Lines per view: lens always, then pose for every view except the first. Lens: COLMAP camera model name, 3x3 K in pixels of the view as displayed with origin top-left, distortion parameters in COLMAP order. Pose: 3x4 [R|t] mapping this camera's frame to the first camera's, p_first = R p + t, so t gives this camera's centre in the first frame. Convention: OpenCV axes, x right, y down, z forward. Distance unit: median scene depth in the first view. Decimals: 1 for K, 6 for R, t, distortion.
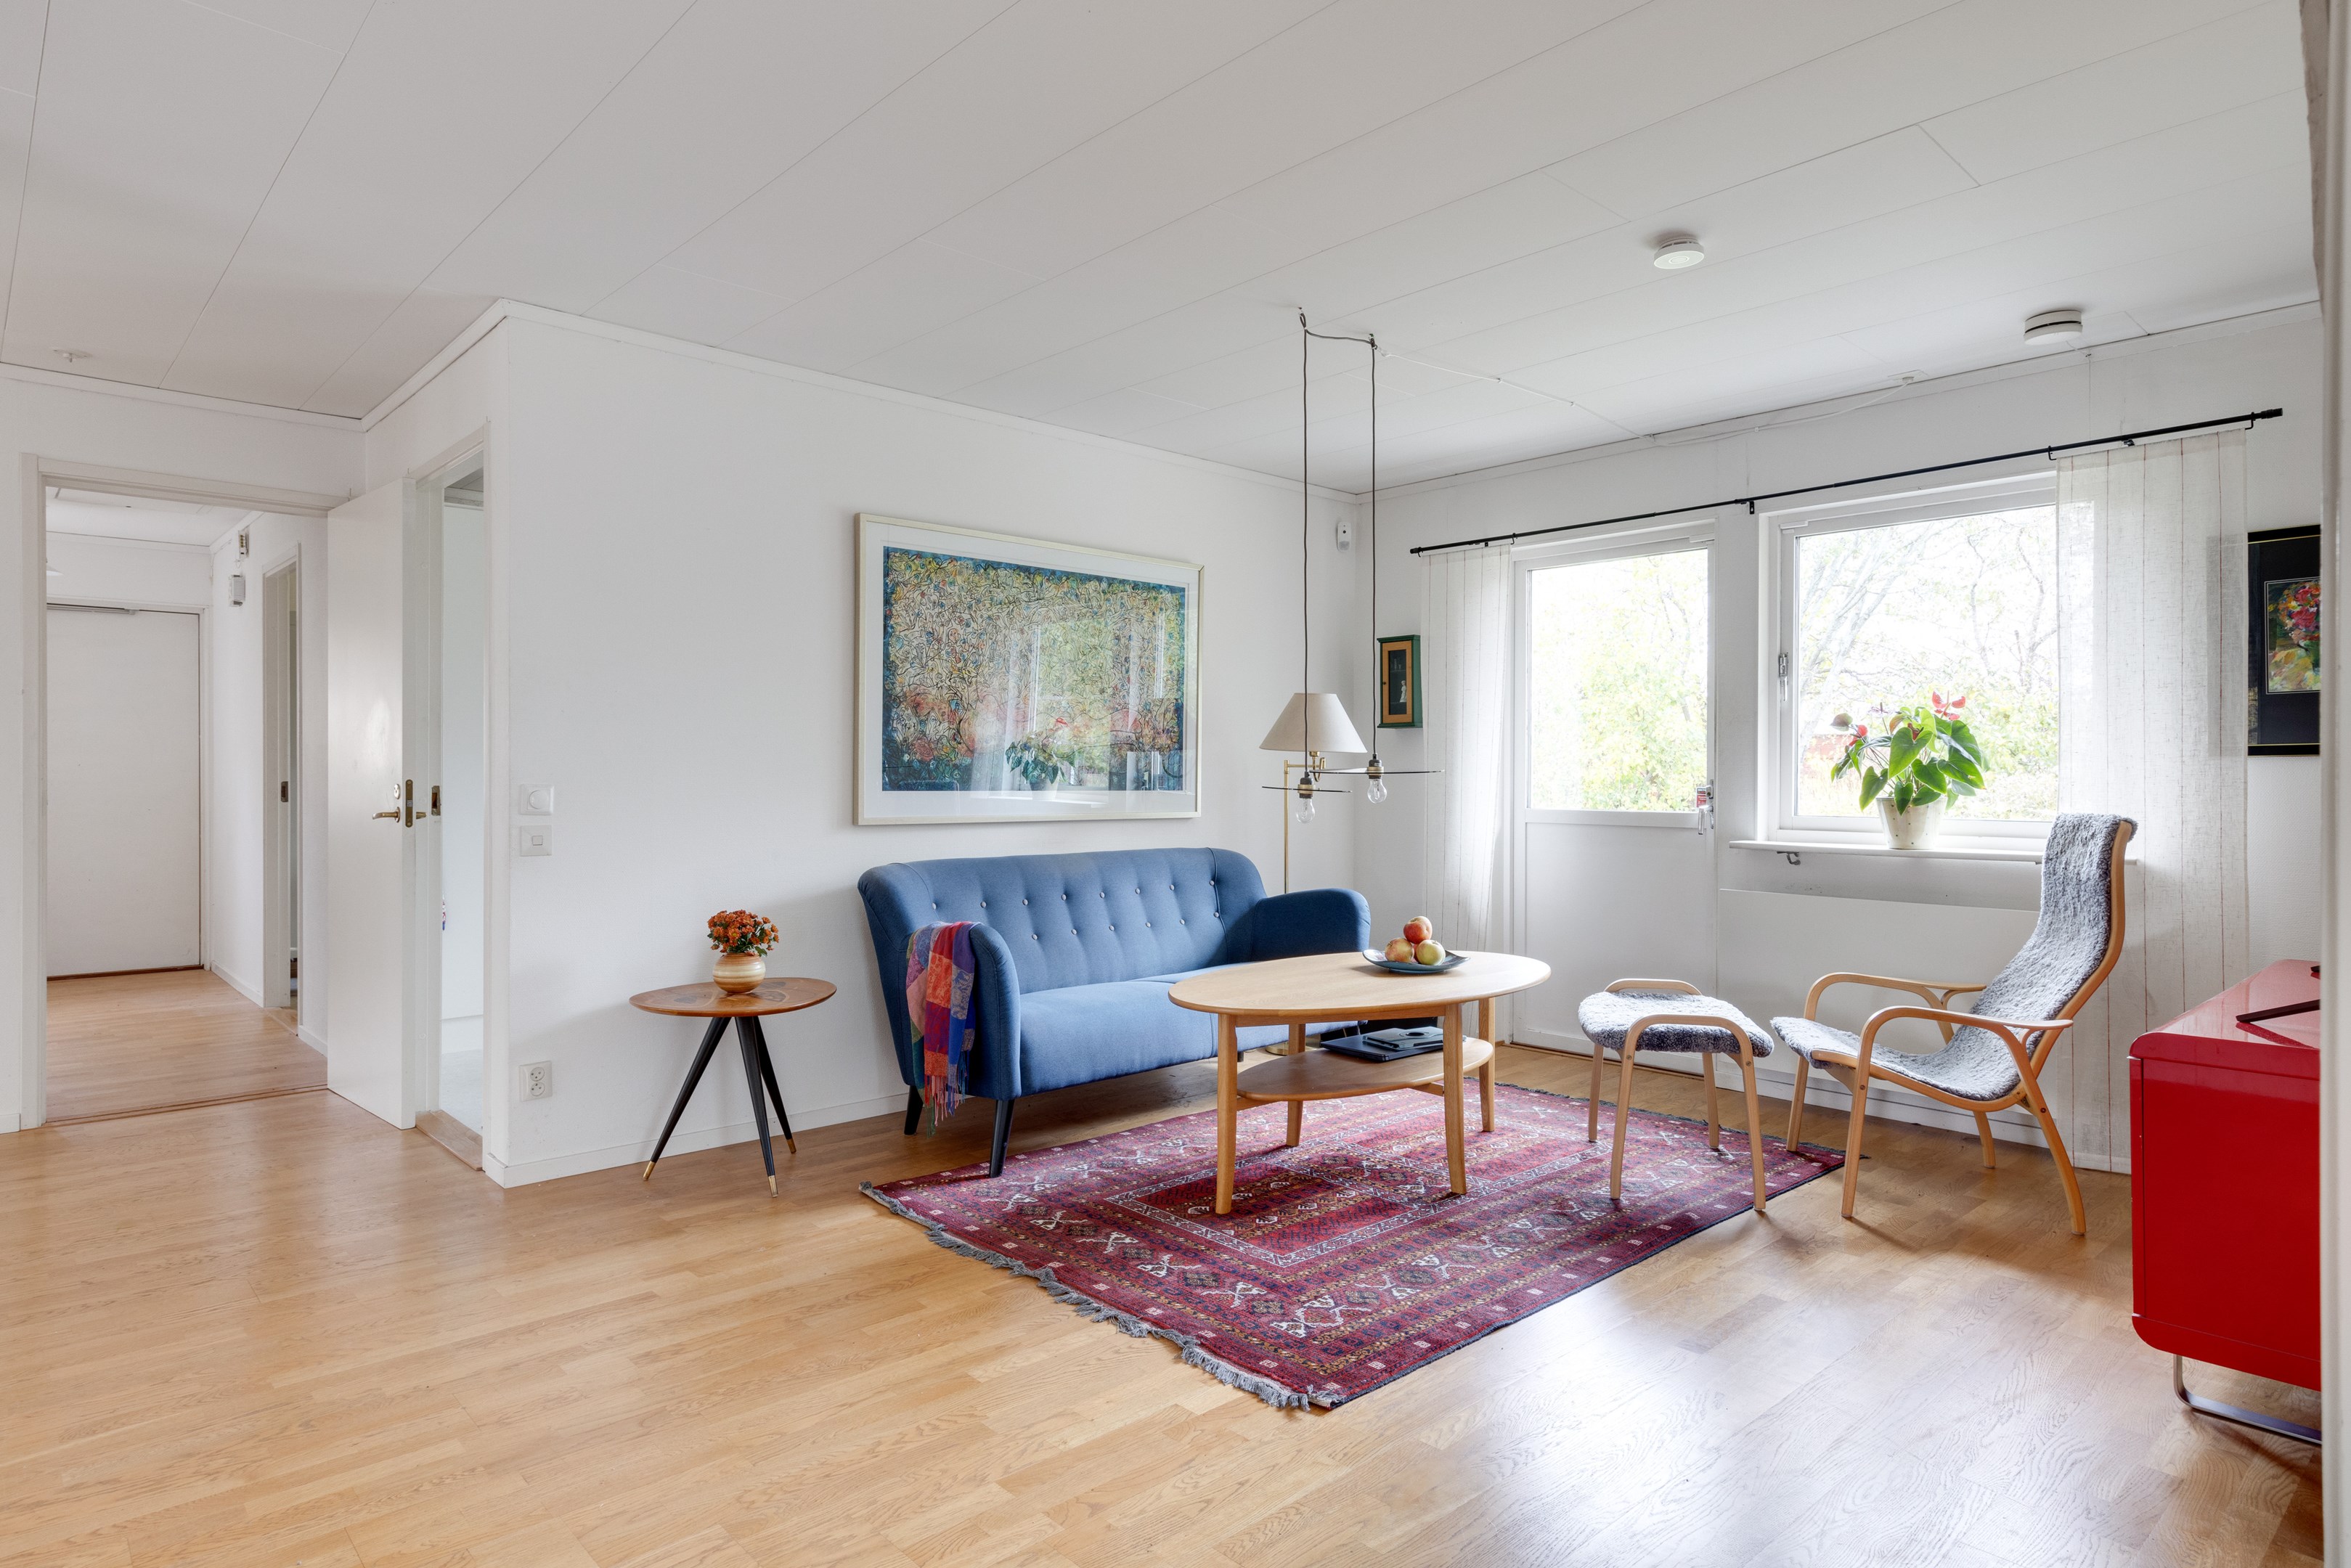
lens RADIAL K [[1331.0, 0, 1176.9], [0, 1331.0, 782.9], [0, 0, 1]] dist [0.000490, 0.000132]
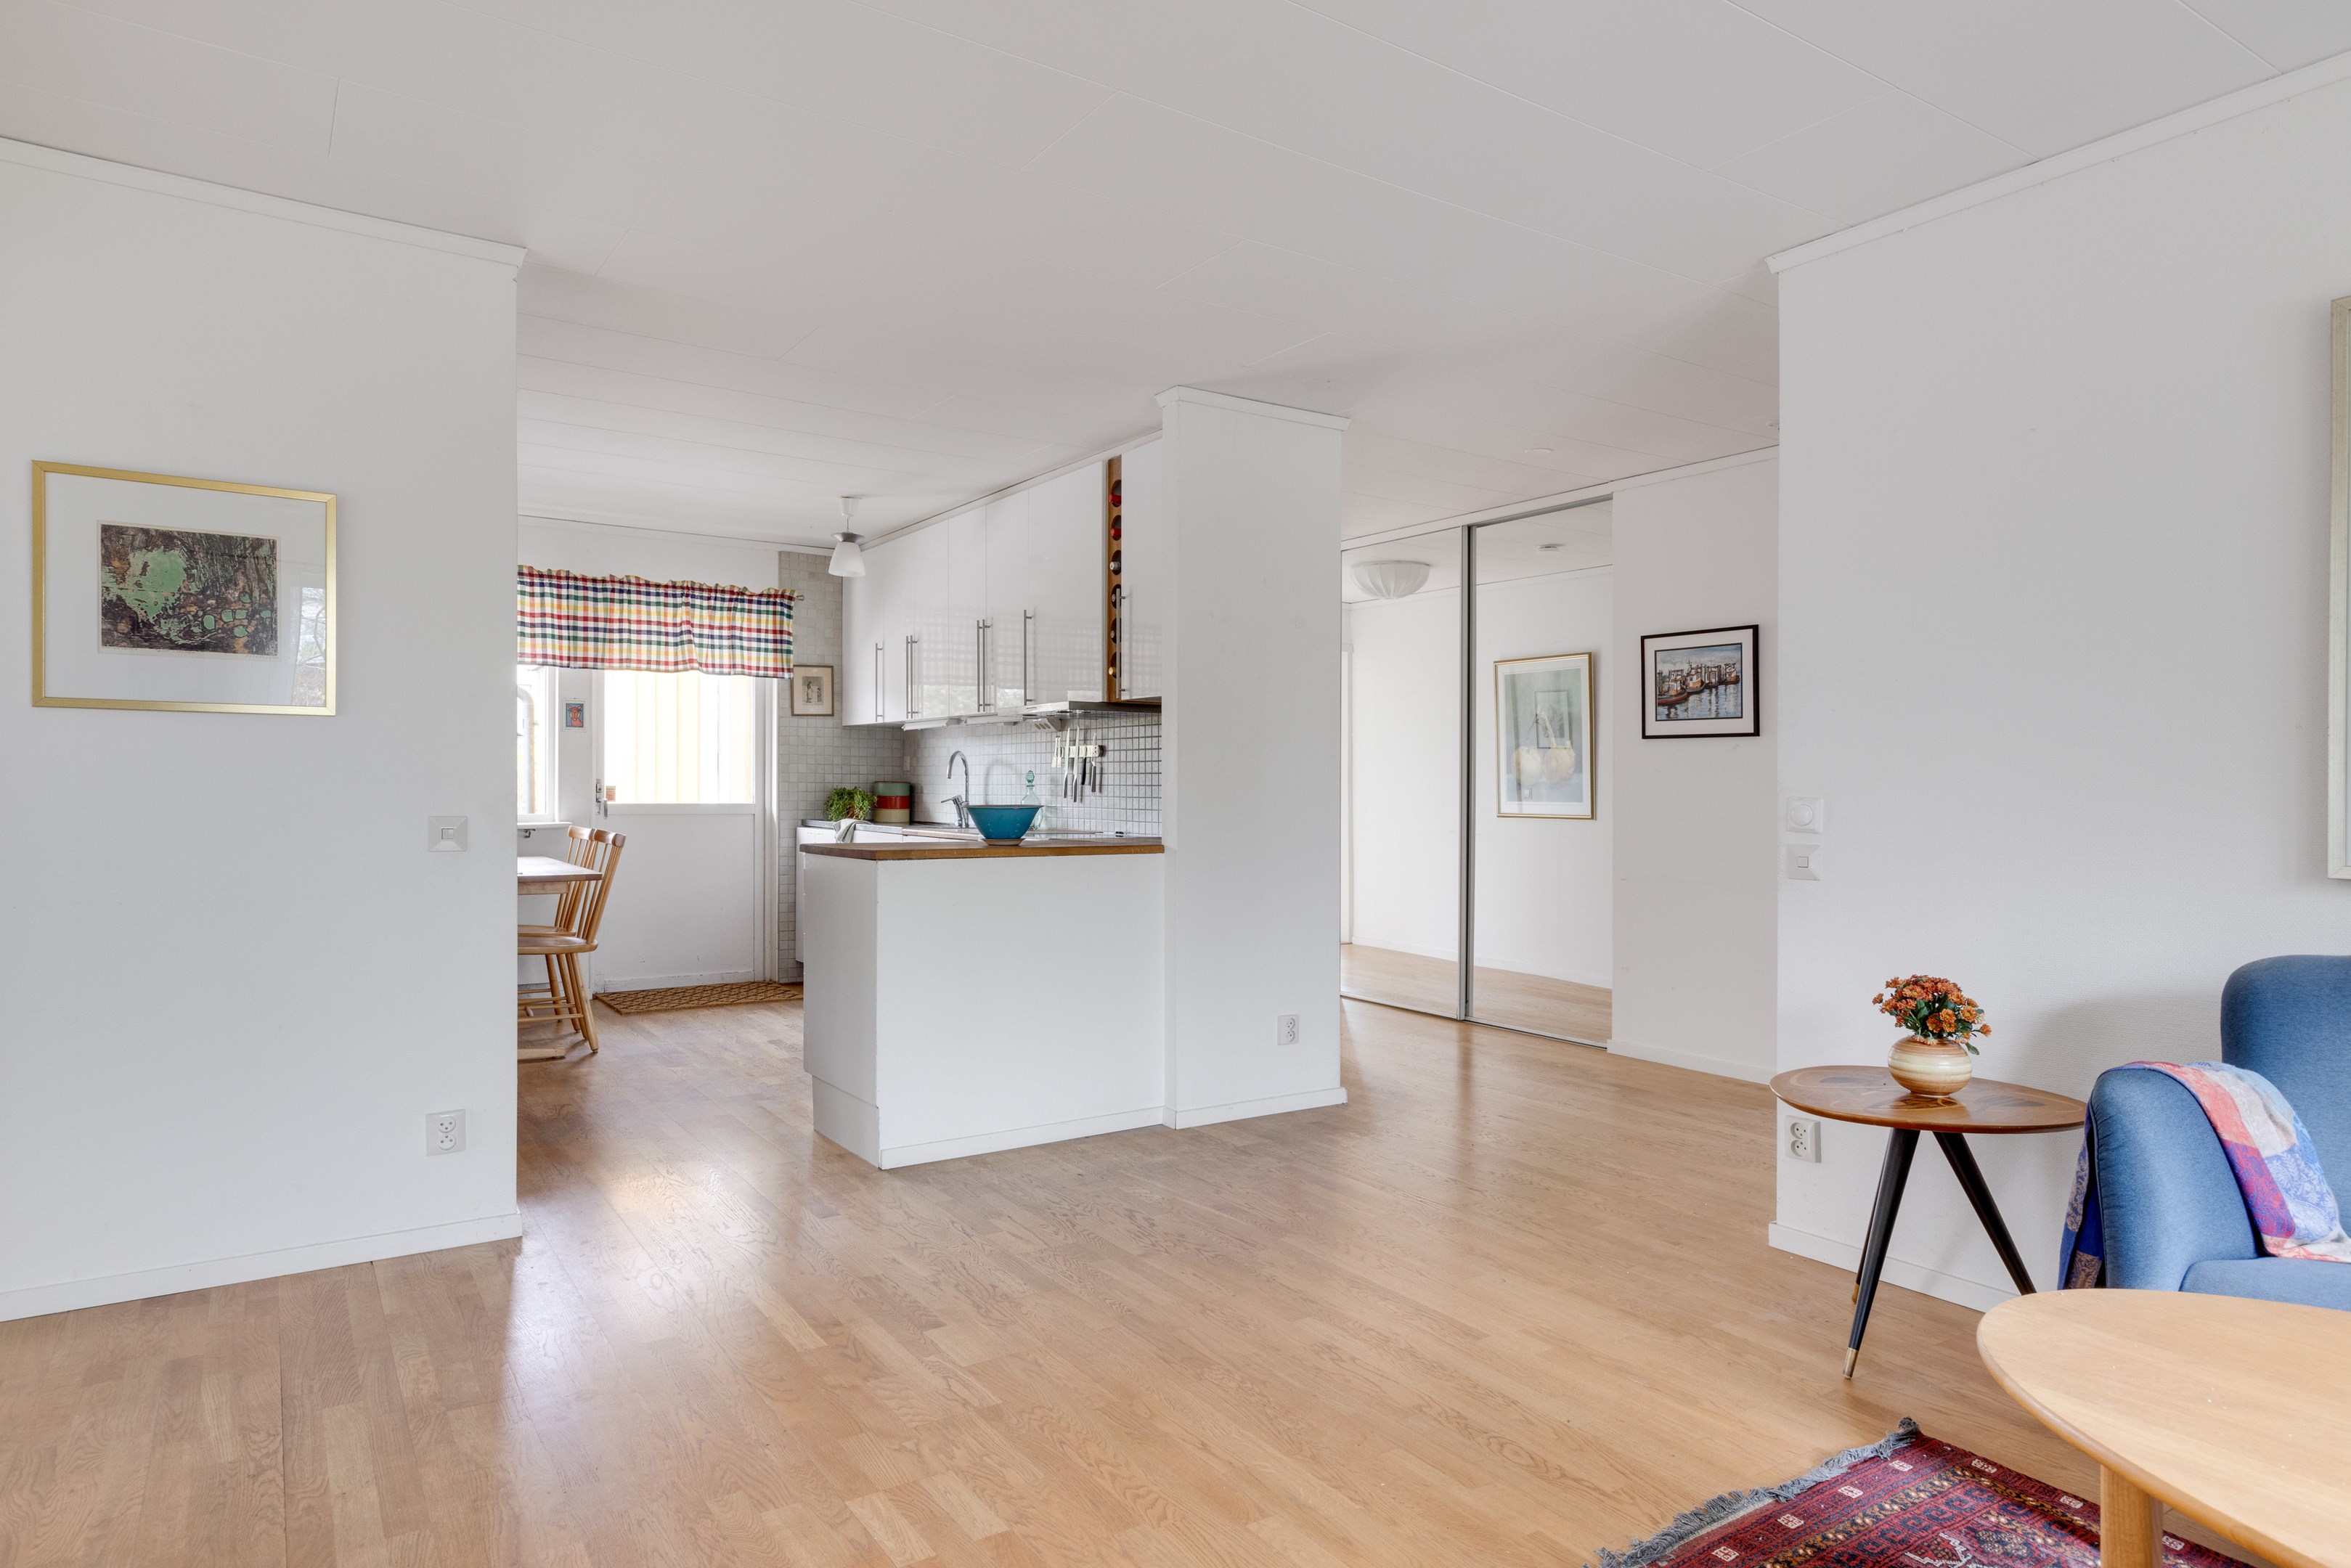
lens RADIAL K [[1362.0, 0, 1173.0], [0, 1362.0, 780.1], [0, 0, 1]] dist [0.004716, 0.001272]
pose [[-0.168365, -0.006366, -0.985704, 0.554032], [-0.008256, 0.999953, -0.005048, -0.002768], [0.985690, 0.007288, -0.168410, 0.878726]]
